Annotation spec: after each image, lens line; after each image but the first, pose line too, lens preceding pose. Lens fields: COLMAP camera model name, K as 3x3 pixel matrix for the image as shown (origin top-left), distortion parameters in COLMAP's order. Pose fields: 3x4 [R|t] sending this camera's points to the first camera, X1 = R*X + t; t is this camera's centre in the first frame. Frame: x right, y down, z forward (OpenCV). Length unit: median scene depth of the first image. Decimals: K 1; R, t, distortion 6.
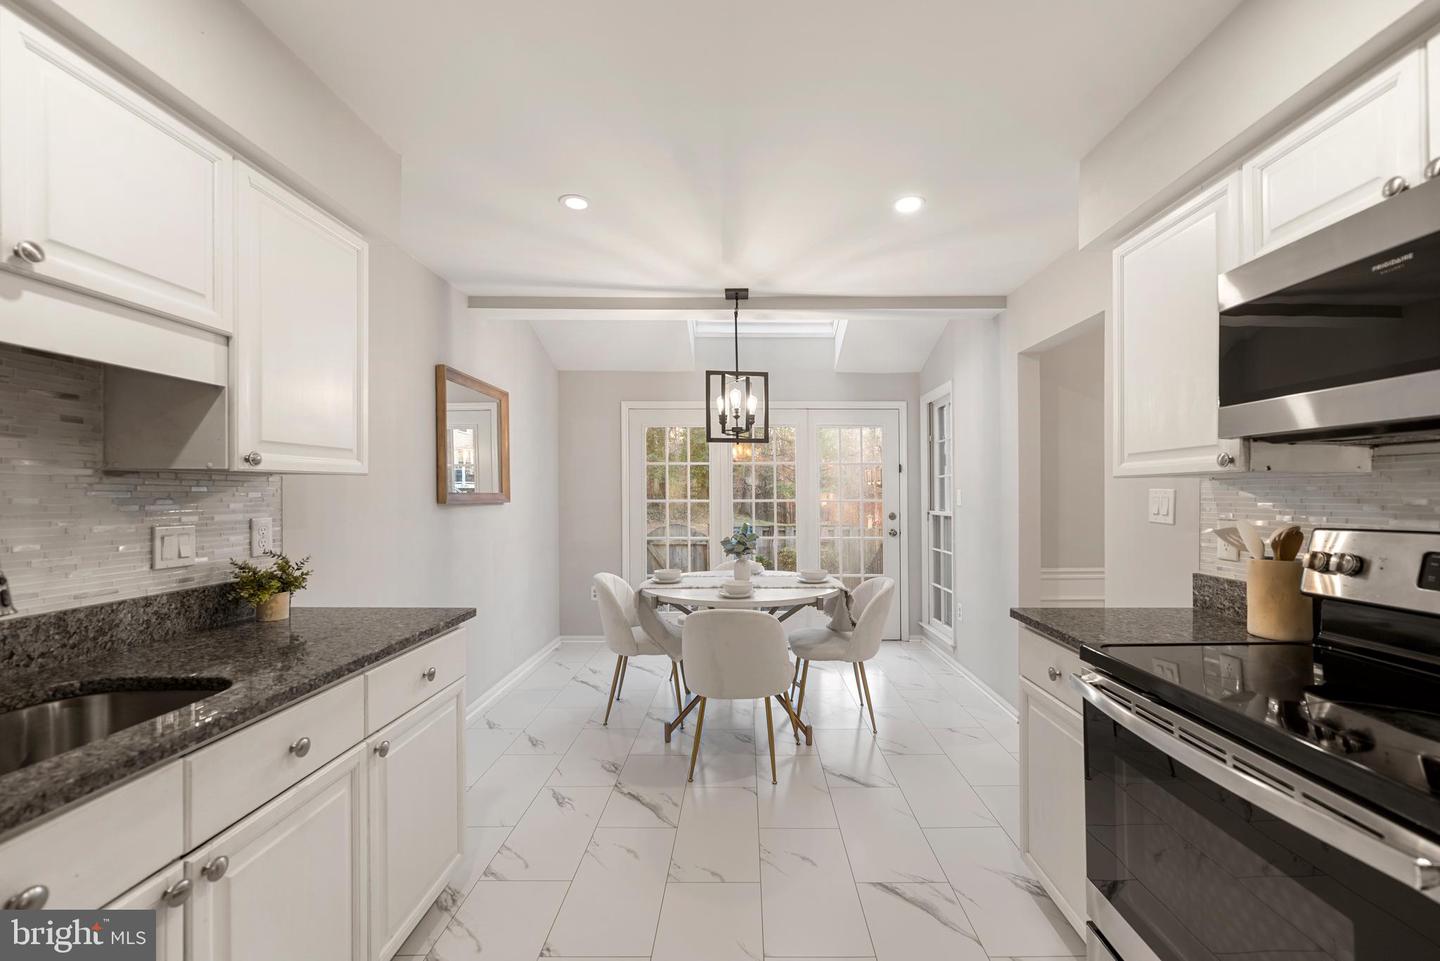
lens RADIAL K [[583.4, 0, 721.0], [0, 583.4, 492.3], [0, 0, 1]] dist [-0.002114, -0.000109]
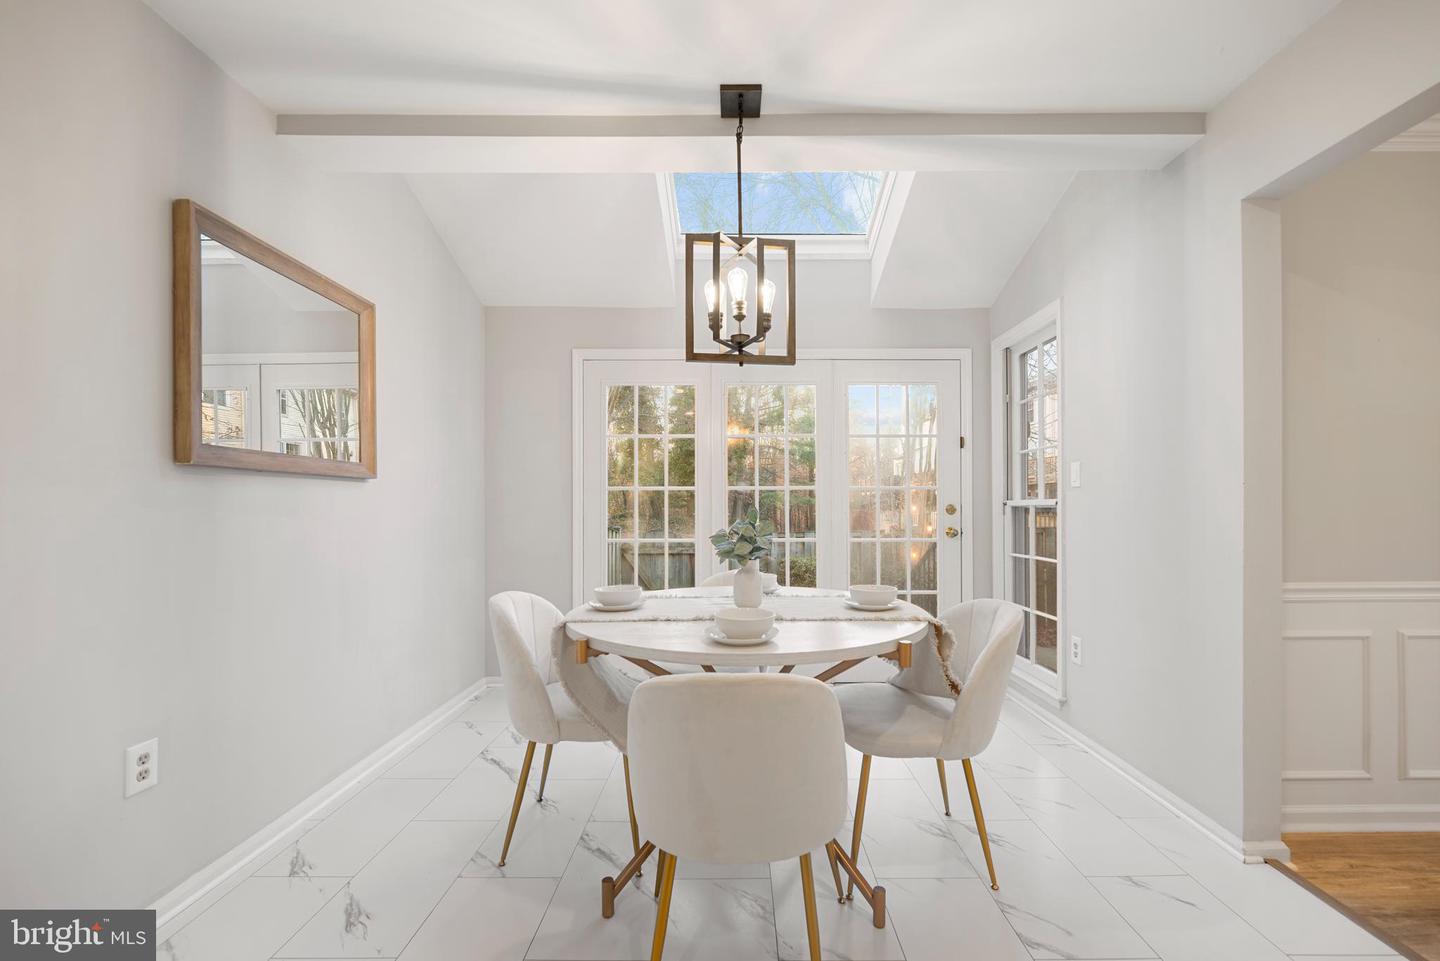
lens RADIAL K [[583.4, 0, 734.2], [0, 583.4, 489.3], [0, 0, 1]] dist [-0.002114, -0.000109]
pose [[0.999154, 0.005000, 0.040811, -0.000733], [-0.003910, 0.999635, -0.026741, 0.053456], [-0.040929, 0.026559, 0.998809, 0.432609]]
